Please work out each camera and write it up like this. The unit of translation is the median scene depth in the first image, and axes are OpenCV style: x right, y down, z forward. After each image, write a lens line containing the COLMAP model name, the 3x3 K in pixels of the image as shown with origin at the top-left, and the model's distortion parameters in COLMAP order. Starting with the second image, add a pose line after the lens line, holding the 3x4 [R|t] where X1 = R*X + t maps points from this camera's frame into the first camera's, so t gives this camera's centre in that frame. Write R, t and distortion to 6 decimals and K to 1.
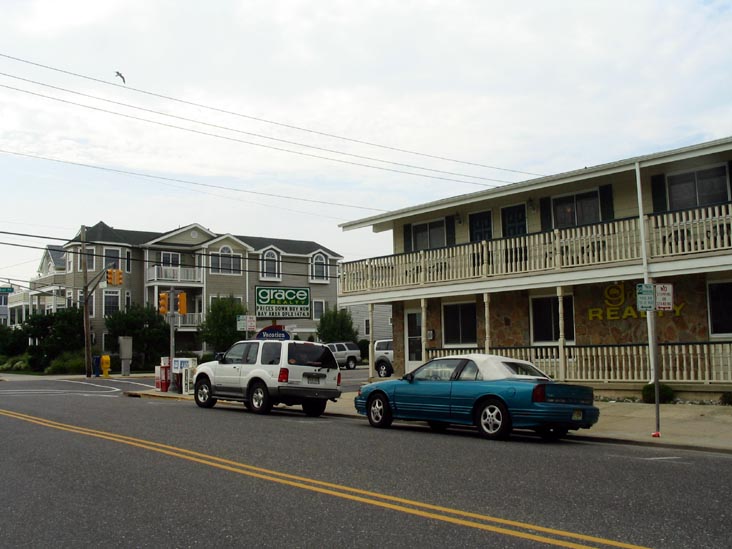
lens RADIAL K [[815.2, 0, 366.0], [0, 815.2, 274.5], [0, 0, 1]] dist [-0.102136, 0.003017]
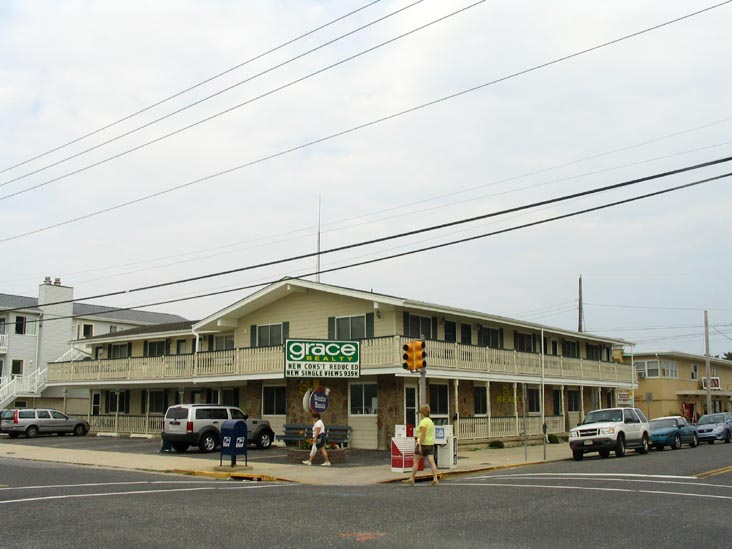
lens RADIAL K [[815.2, 0, 366.0], [0, 815.2, 274.5], [0, 0, 1]] dist [-0.102136, 0.003017]
pose [[-0.237738, 0.187629, 0.953035, -1.221079], [-0.079950, 0.974057, -0.211711, 0.159869], [-0.968033, -0.126527, -0.216570, 1.491839]]
